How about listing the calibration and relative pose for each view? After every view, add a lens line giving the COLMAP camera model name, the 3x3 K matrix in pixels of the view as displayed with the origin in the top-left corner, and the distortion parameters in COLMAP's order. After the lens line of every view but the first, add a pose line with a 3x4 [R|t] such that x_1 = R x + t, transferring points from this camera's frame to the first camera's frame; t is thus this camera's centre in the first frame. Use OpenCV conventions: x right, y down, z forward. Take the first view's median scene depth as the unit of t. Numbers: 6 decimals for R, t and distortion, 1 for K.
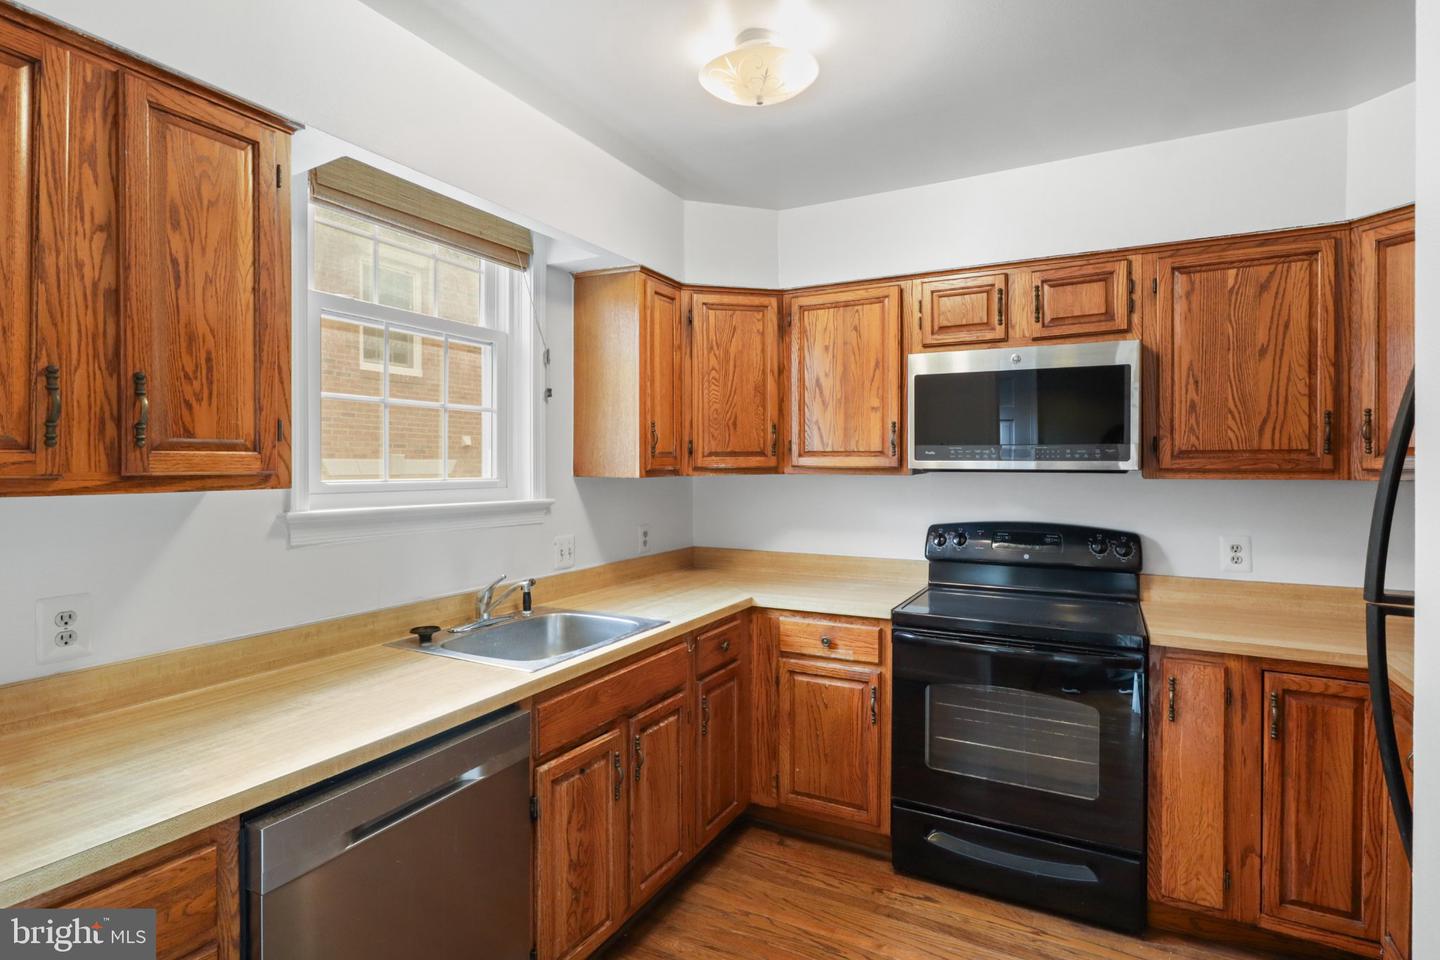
lens RADIAL K [[727.1, 0, 714.7], [0, 727.1, 469.2], [0, 0, 1]] dist [-0.016393, 0.011249]
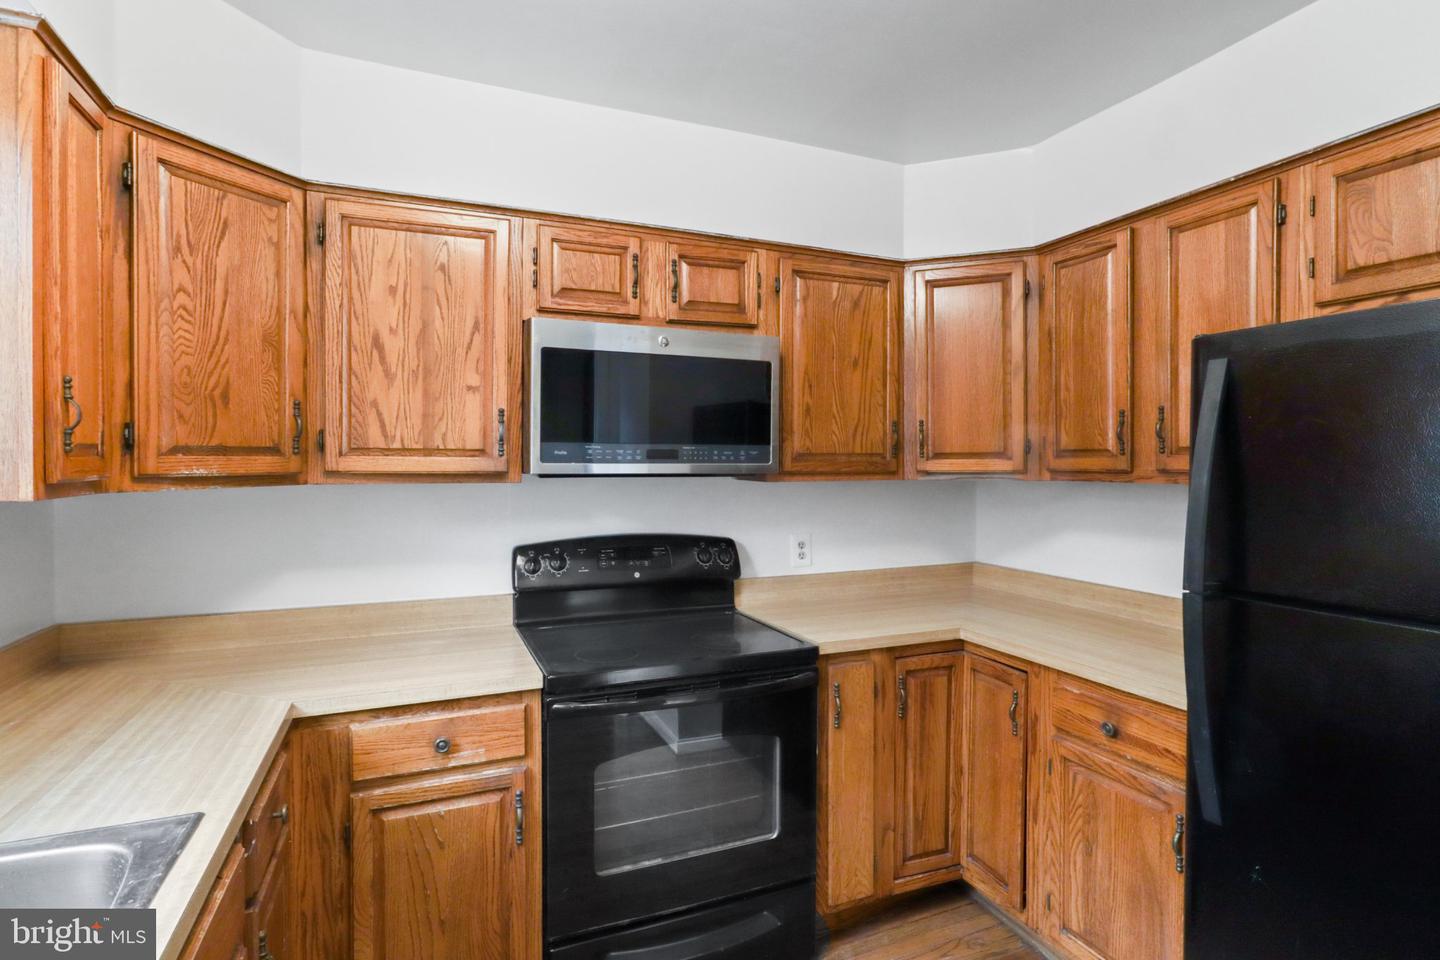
lens RADIAL K [[727.1, 0, 720.3], [0, 727.1, 469.1], [0, 0, 1]] dist [-0.016393, 0.011249]
pose [[0.621448, -0.006380, 0.783430, -0.193230], [0.007512, 0.999969, 0.002185, -0.006034], [-0.783420, 0.004527, 0.621477, 0.410531]]
